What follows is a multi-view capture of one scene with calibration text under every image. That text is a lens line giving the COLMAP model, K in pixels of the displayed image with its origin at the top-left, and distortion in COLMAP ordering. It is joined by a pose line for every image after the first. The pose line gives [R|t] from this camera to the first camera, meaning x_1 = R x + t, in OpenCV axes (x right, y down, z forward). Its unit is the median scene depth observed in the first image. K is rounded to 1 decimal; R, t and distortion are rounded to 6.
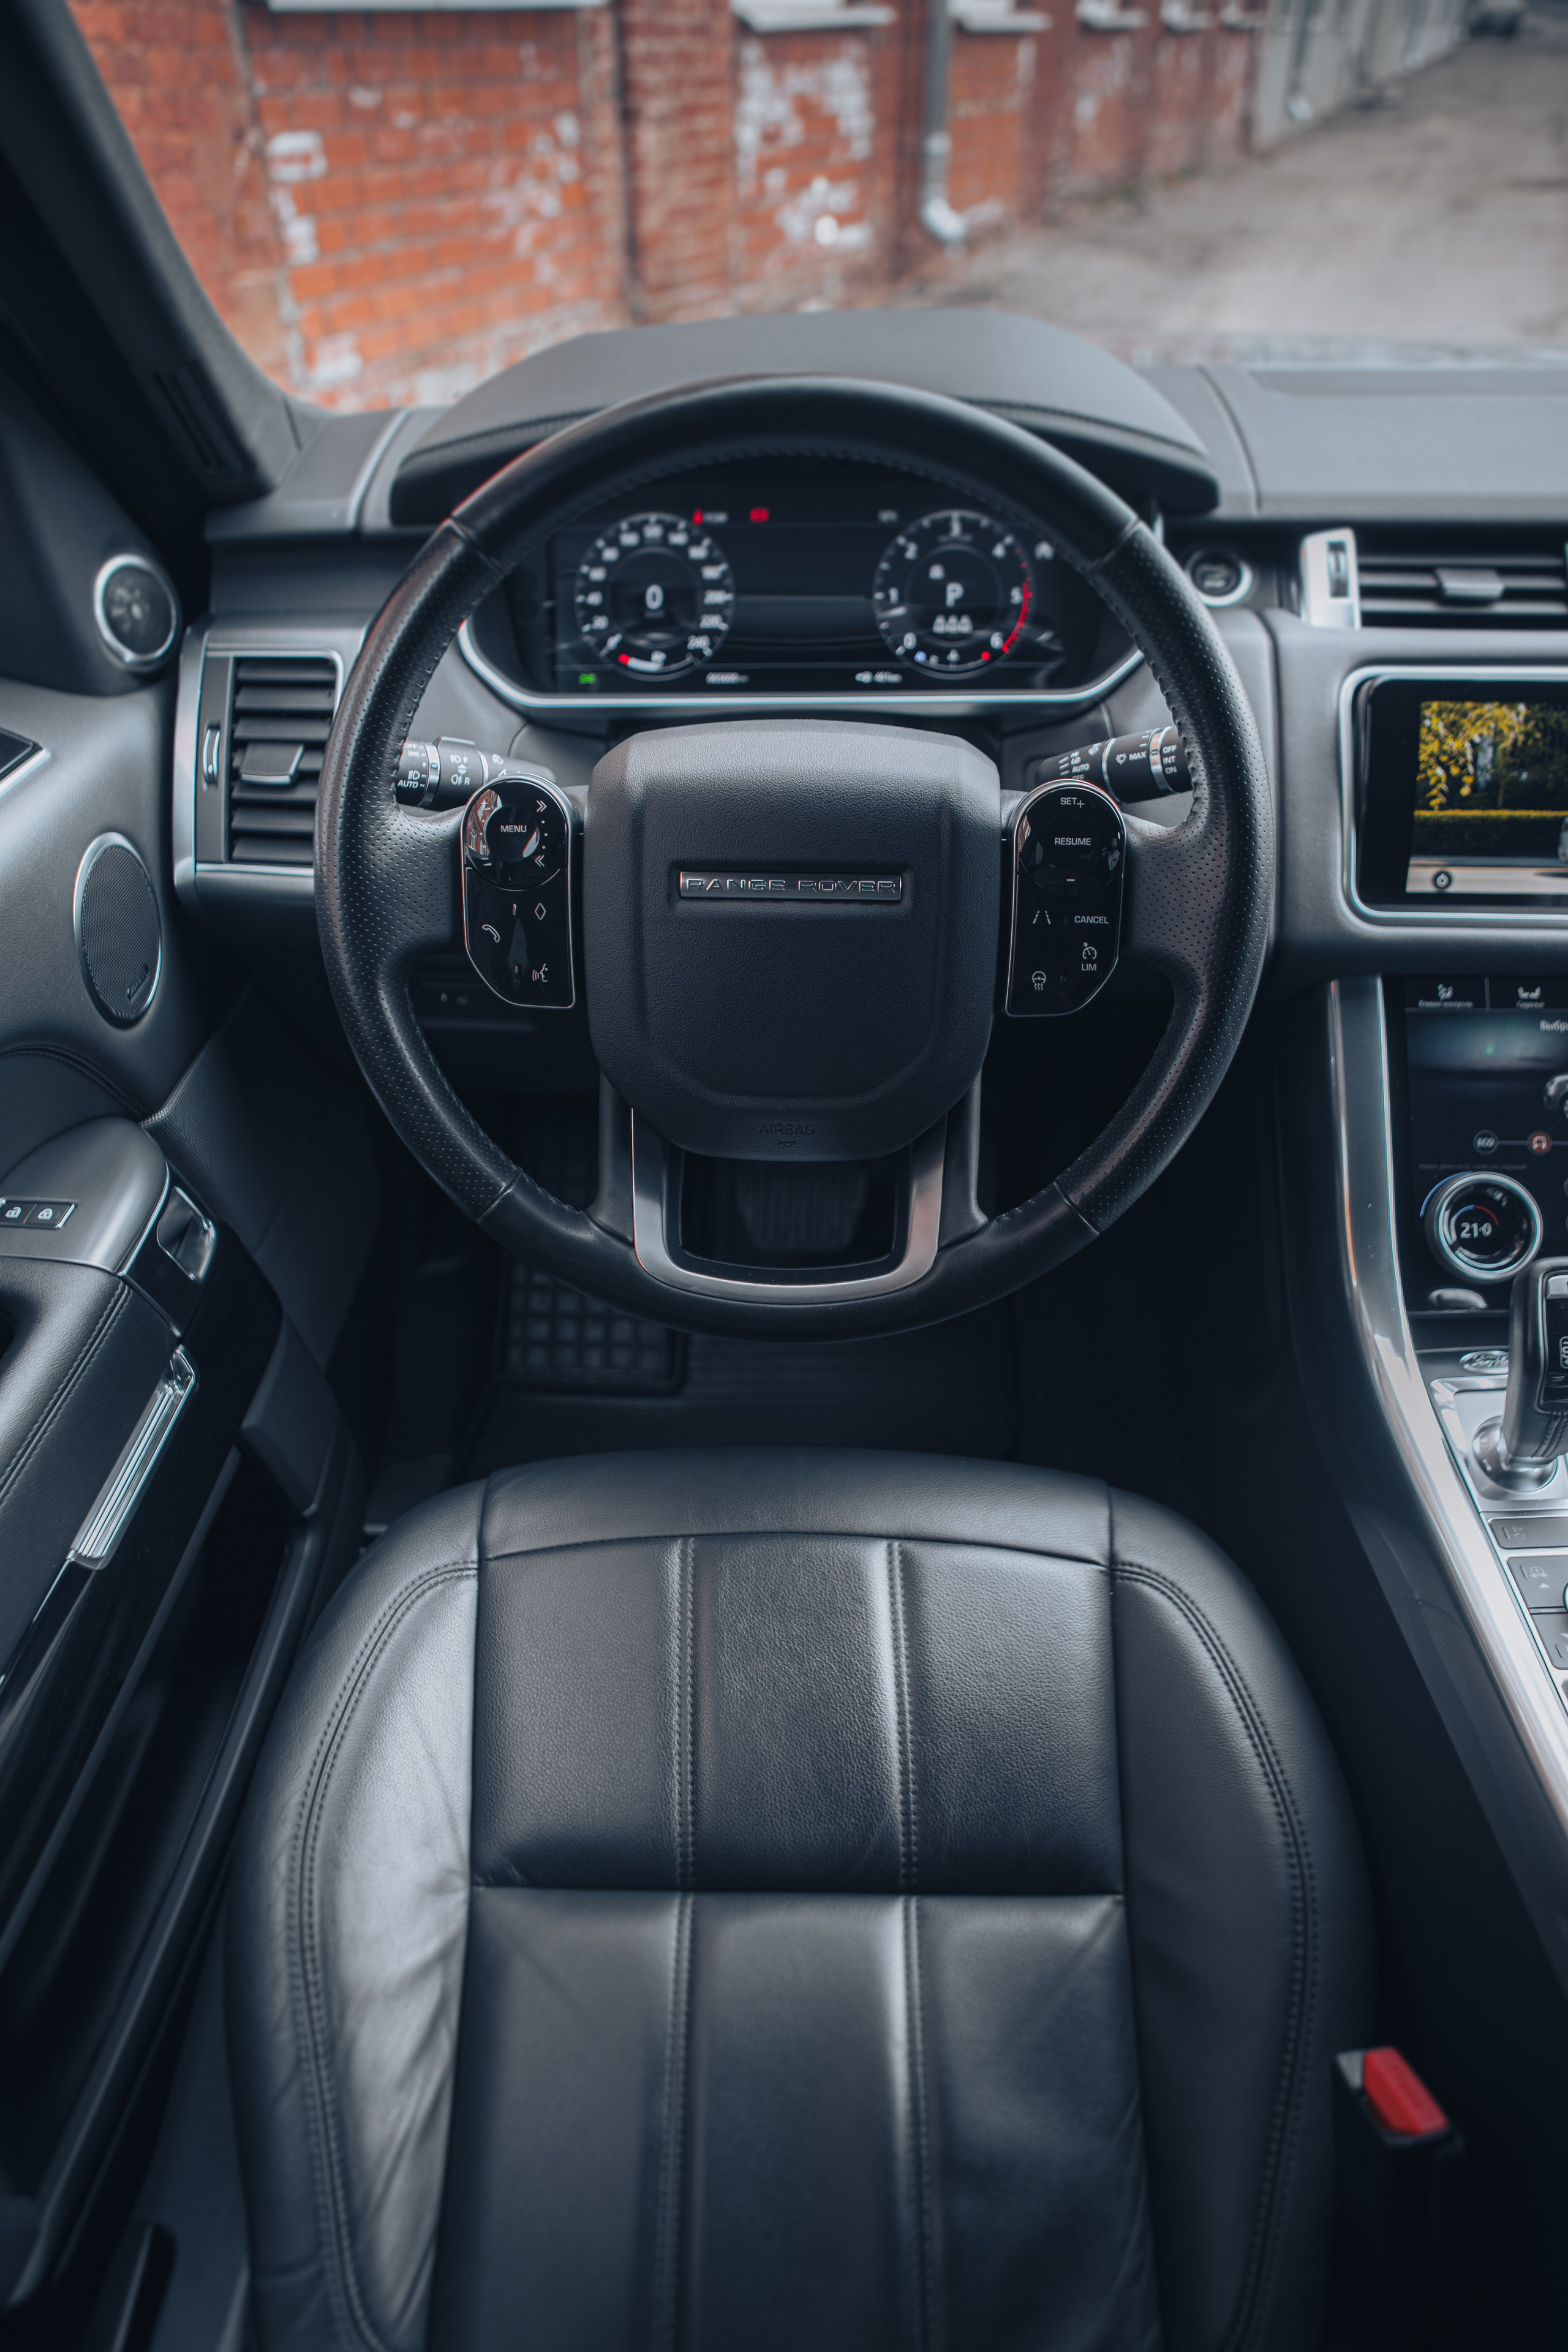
lens RADIAL K [[1652.7, 0, 787.3], [0, 1652.7, 1186.1], [0, 0, 1]] dist [-0.032395, 0.018511]
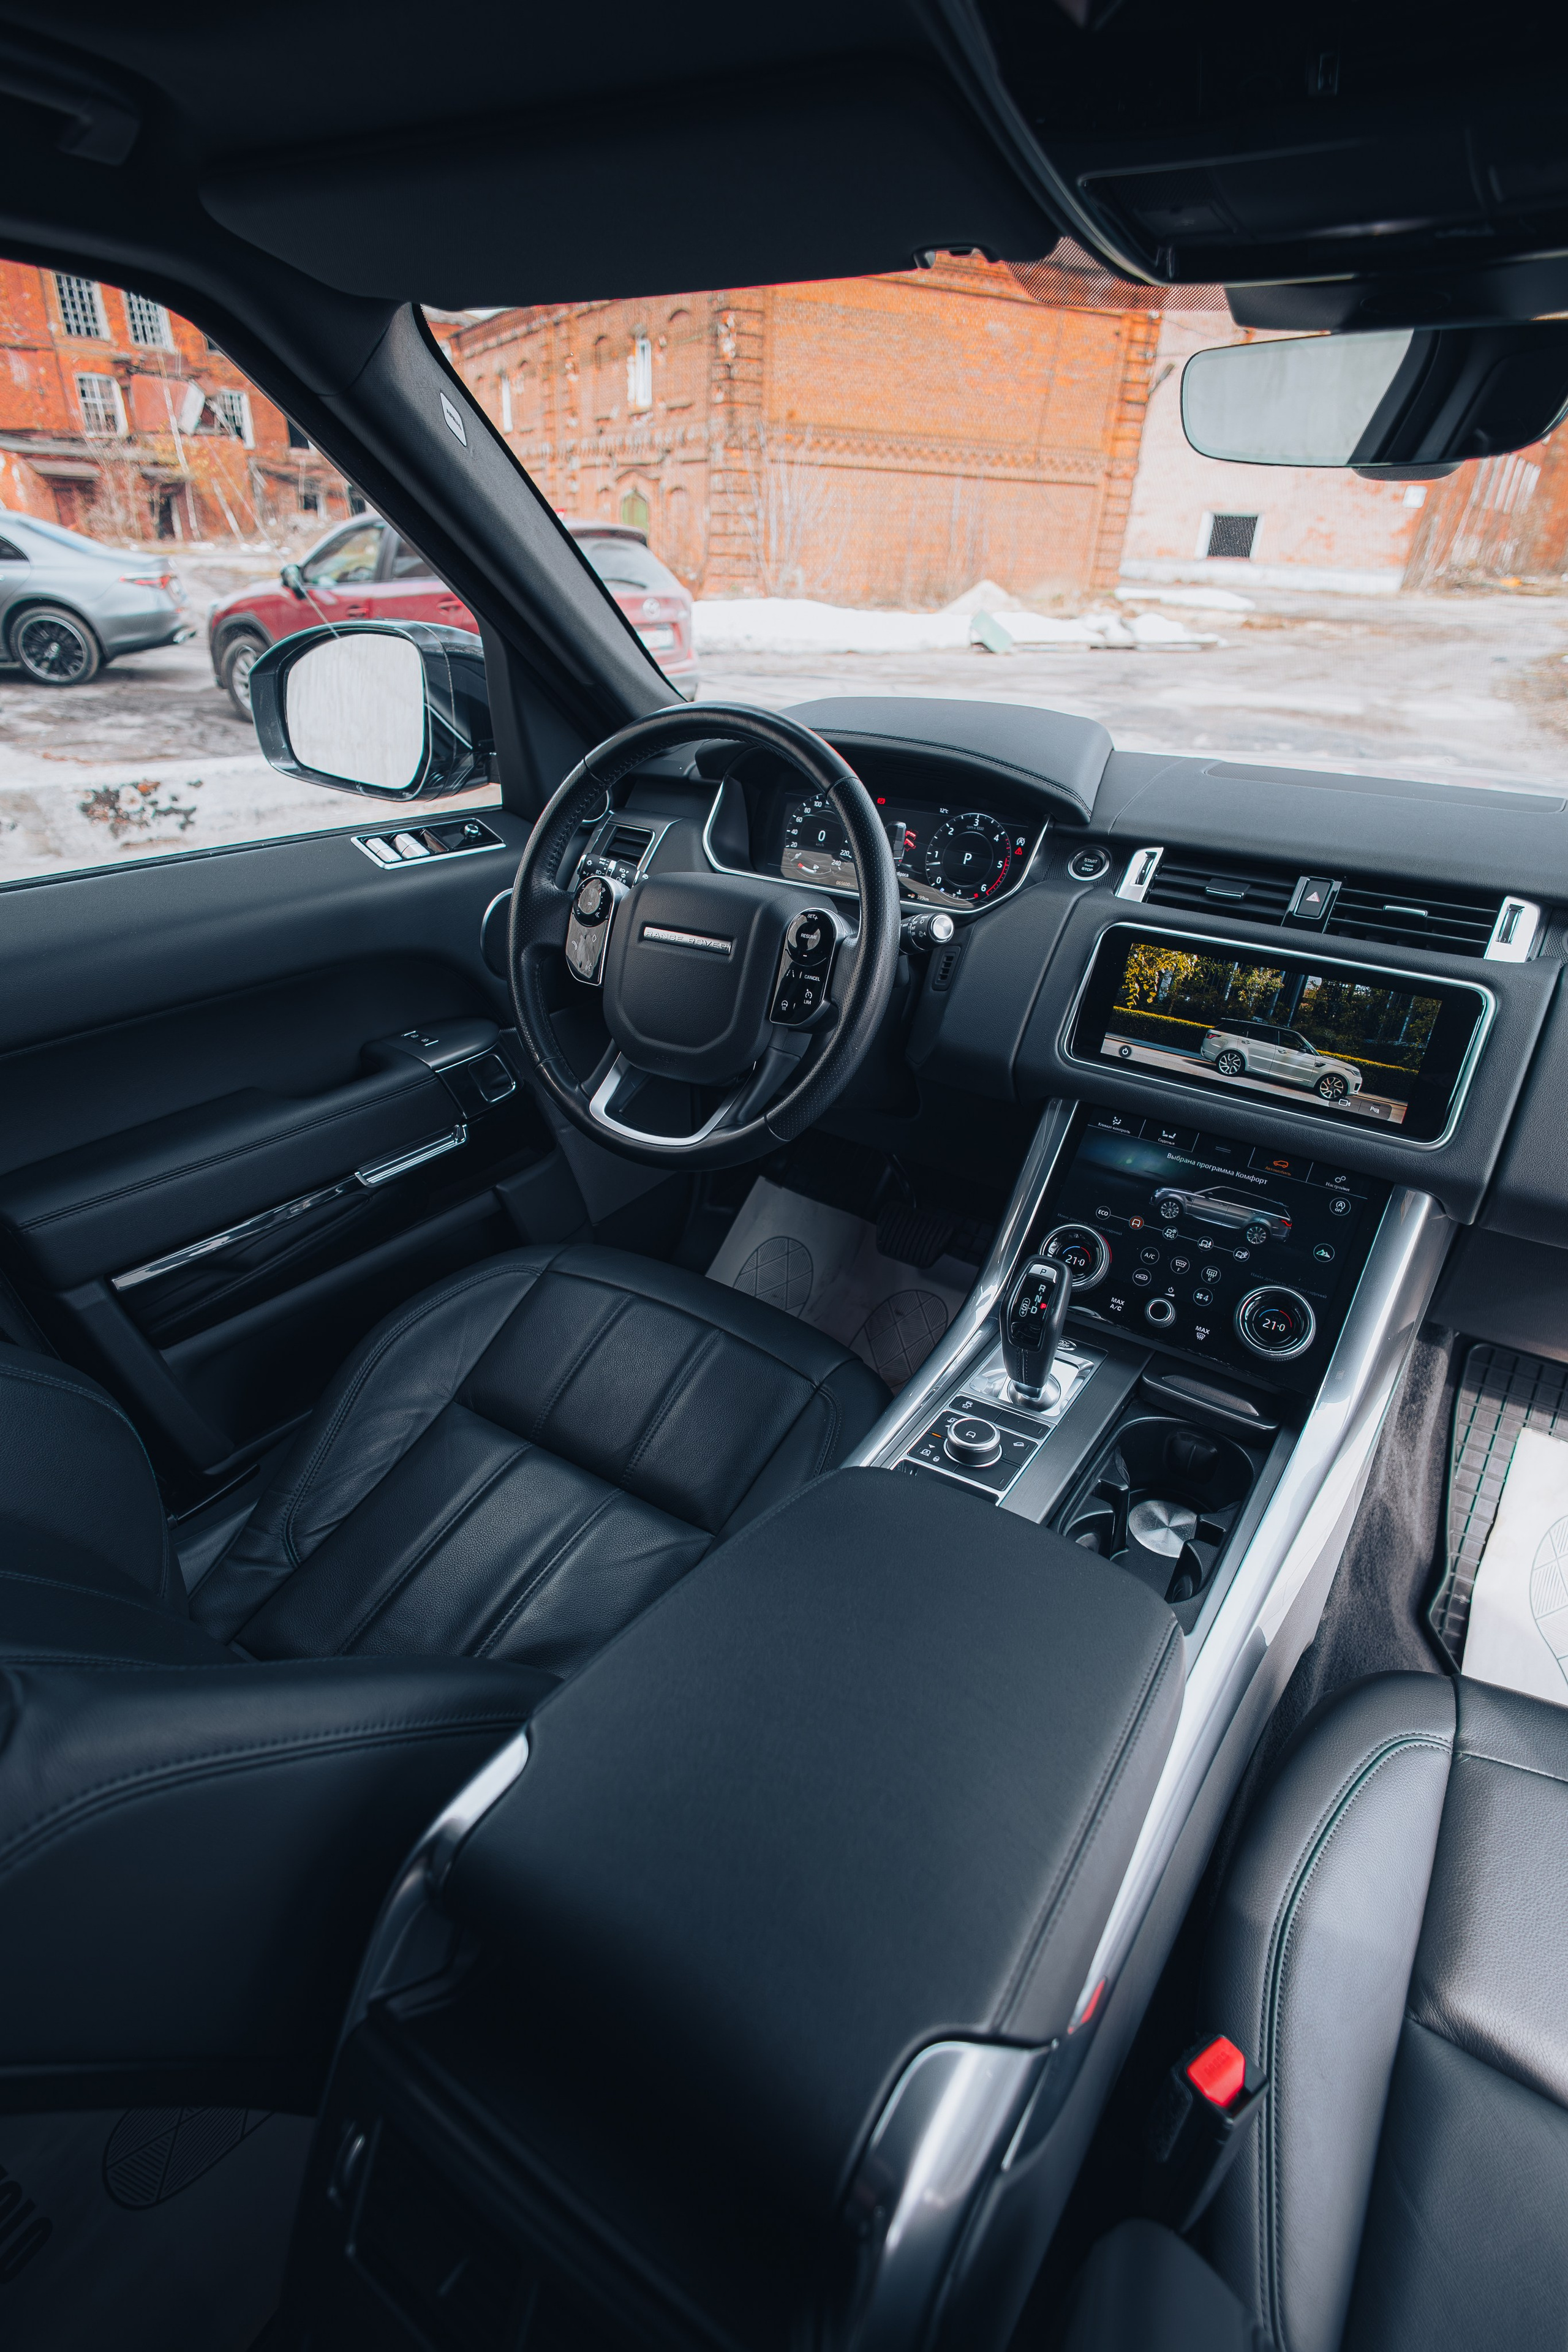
lens RADIAL K [[1212.0, 0, 767.3], [0, 1212.0, 1162.5], [0, 0, 1]] dist [0.042353, -0.000186]
pose [[0.841787, 0.271162, -0.466761, 0.695016], [-0.339706, 0.938095, -0.067667, 0.119116], [0.419517, 0.215522, 0.881791, -0.186316]]
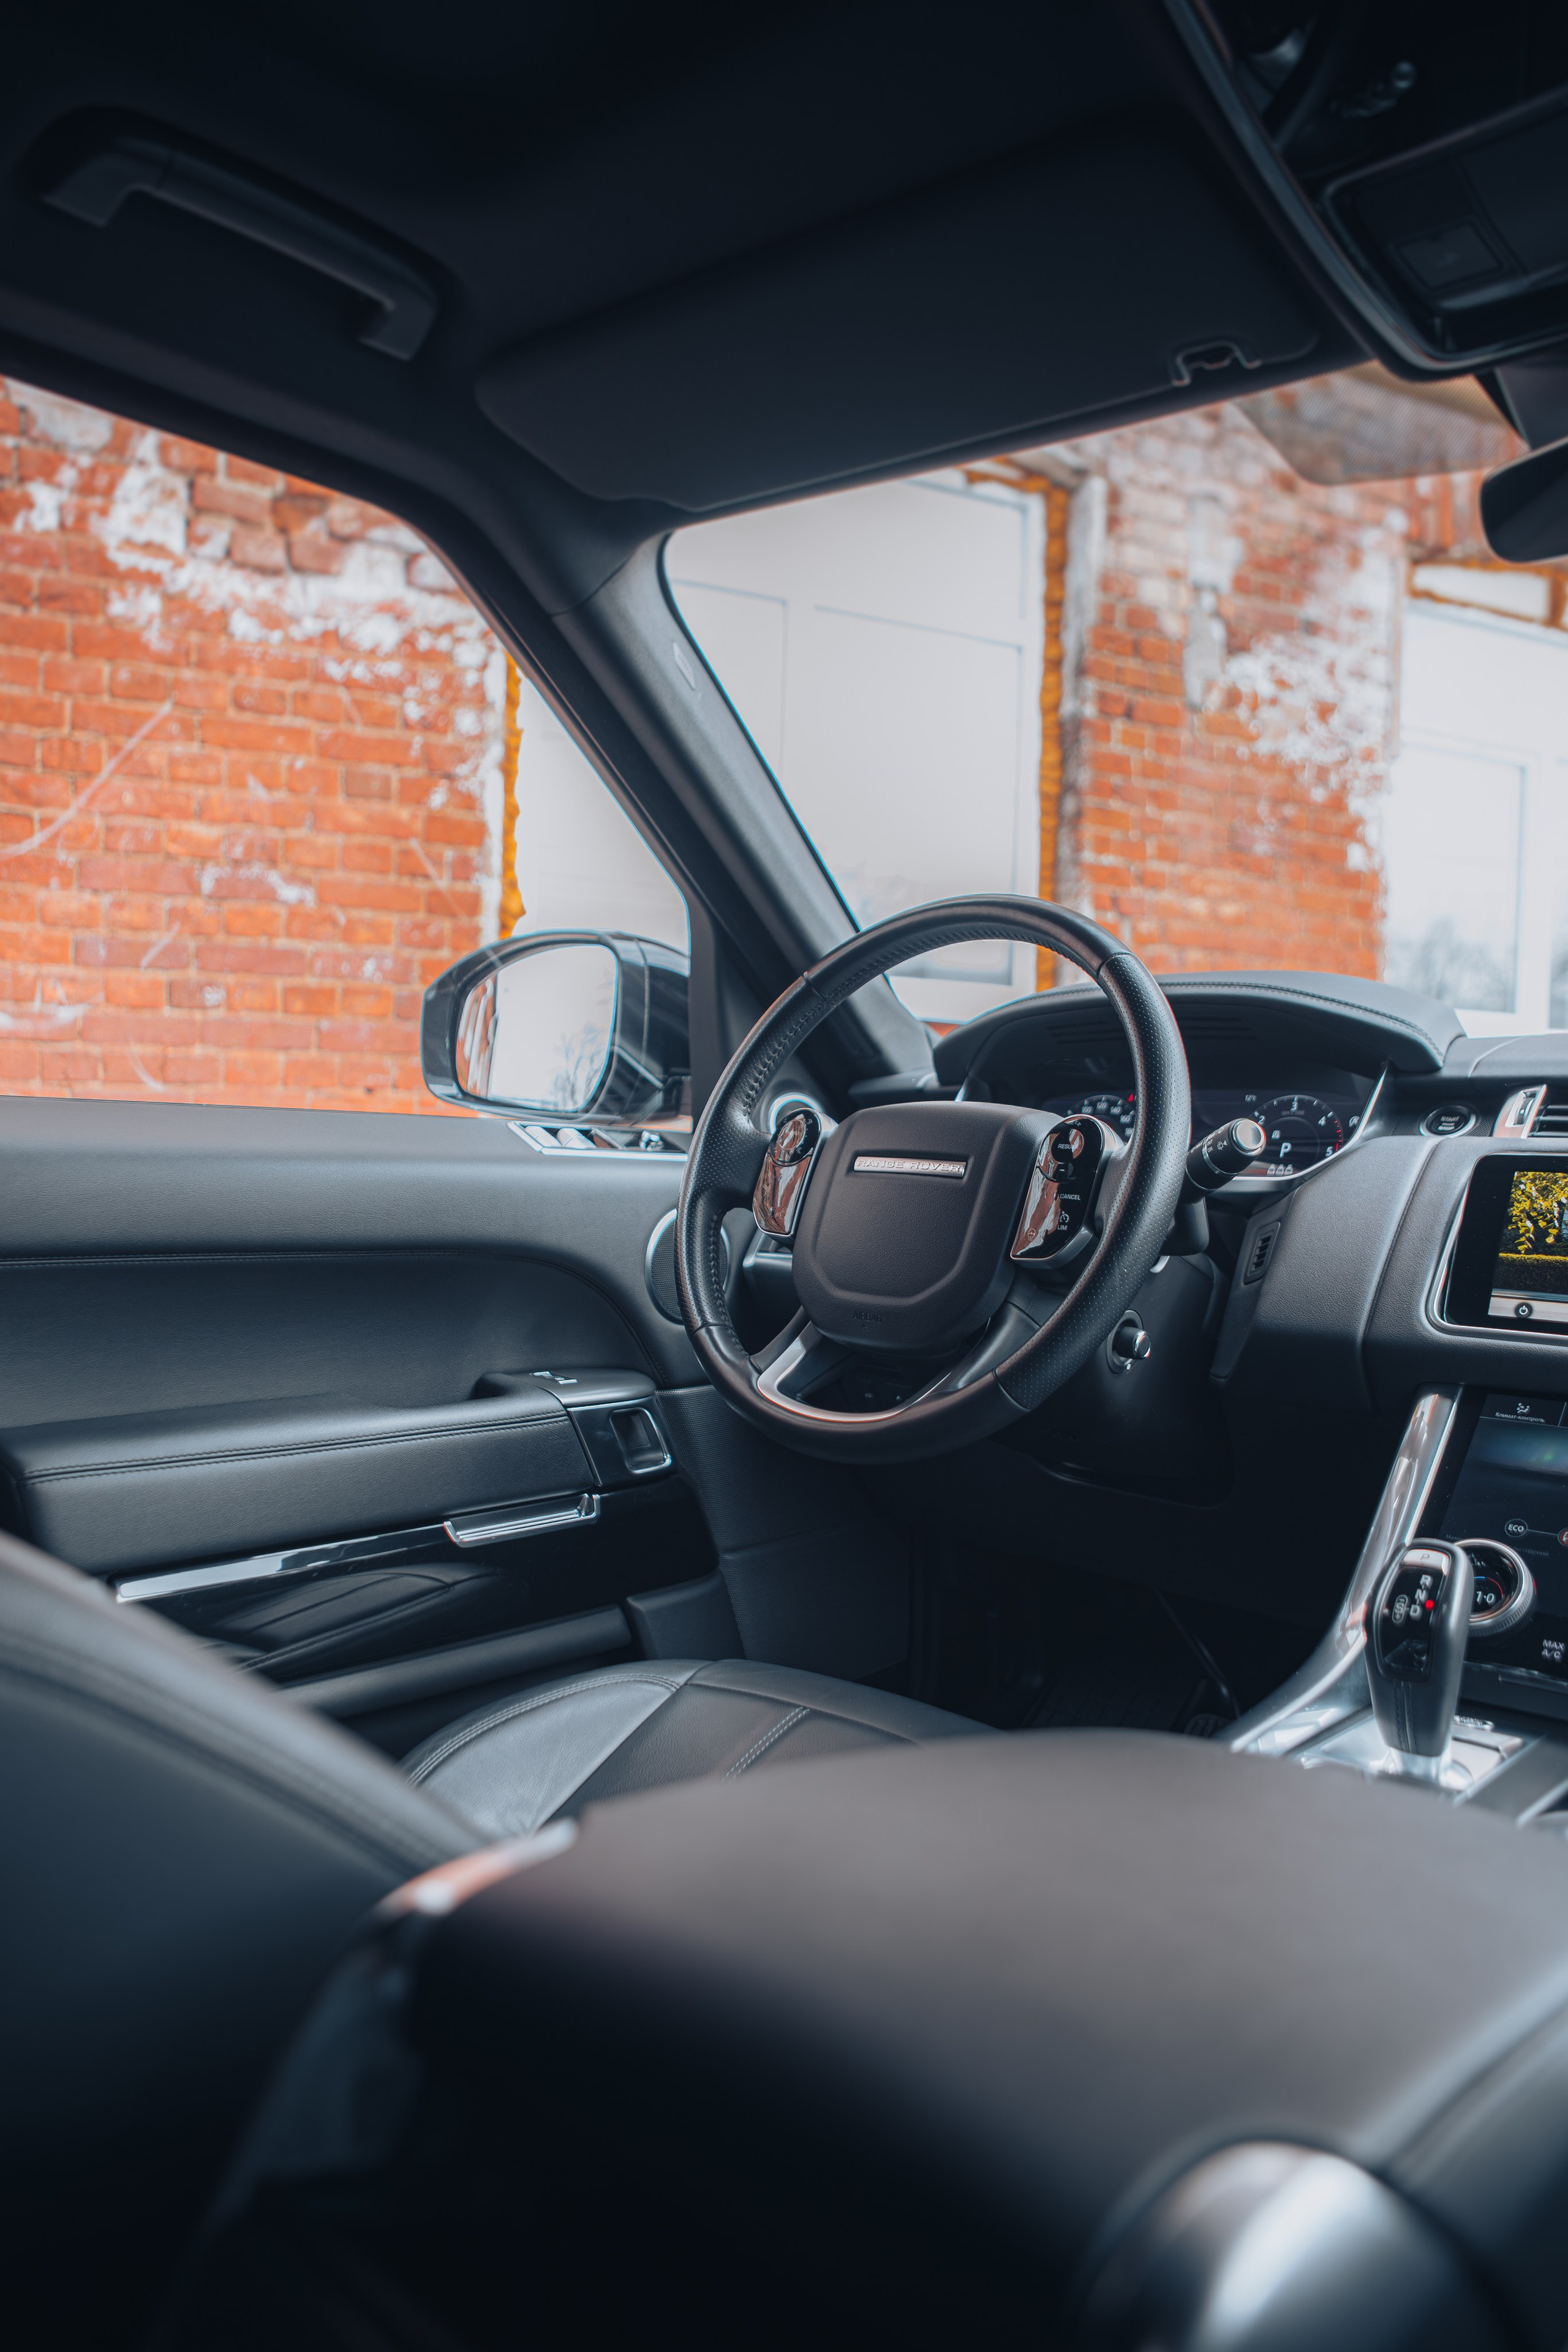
lens RADIAL K [[1652.7, 0, 787.3], [0, 1652.7, 1186.1], [0, 0, 1]] dist [-0.032395, 0.018511]
pose [[0.750900, 0.050392, -0.658490, 0.766014], [-0.412642, 0.814291, -0.408236, 0.424094], [0.515631, 0.578265, 0.632245, -0.038134]]
